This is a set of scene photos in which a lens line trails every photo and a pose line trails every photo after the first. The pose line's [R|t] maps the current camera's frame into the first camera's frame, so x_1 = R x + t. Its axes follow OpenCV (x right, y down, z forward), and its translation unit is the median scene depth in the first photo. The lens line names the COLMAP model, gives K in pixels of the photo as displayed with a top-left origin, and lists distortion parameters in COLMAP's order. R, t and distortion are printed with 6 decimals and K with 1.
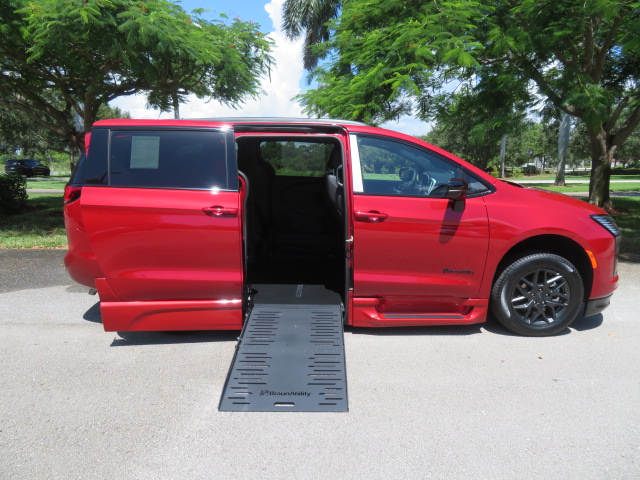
lens RADIAL K [[465.9, 0, 319.7], [0, 465.9, 238.1], [0, 0, 1]] dist [-0.011992, 0.011108]
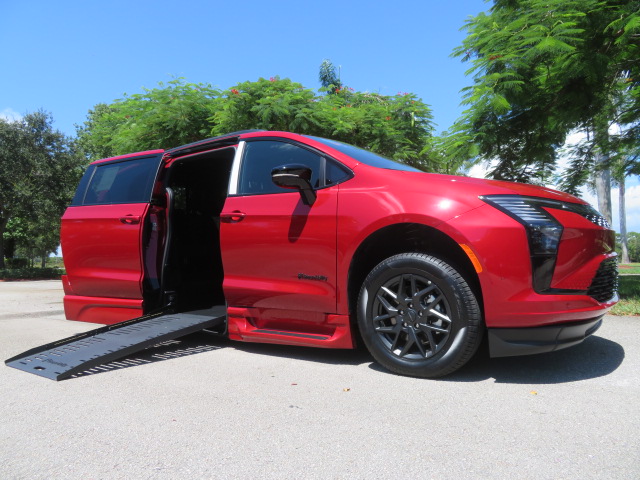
lens RADIAL K [[465.9, 0, 322.4], [0, 465.9, 237.4], [0, 0, 1]] dist [-0.011992, 0.011108]
pose [[0.803602, -0.045032, -0.593461, 0.785077], [-0.079731, 0.980000, -0.182326, 0.147384], [0.589802, 0.193834, 0.783940, 0.352992]]
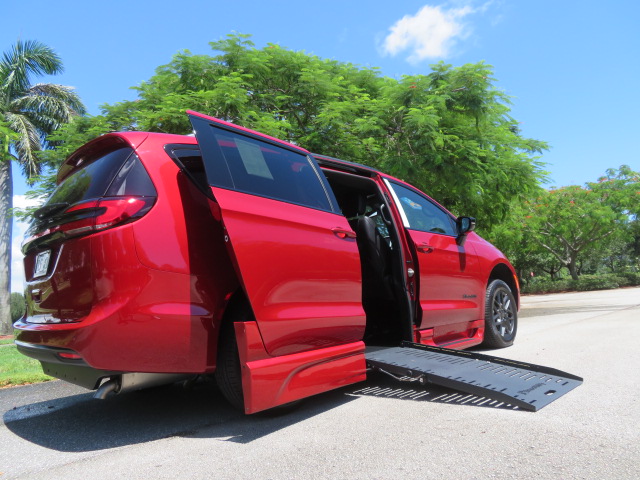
lens RADIAL K [[465.9, 0, 322.6], [0, 465.9, 240.1], [0, 0, 1]] dist [-0.011992, 0.011108]
pose [[0.696479, 0.034862, 0.716730, -0.789696], [0.200173, 0.949730, -0.240713, 0.140827], [-0.689092, 0.311122, 0.654489, 0.432939]]
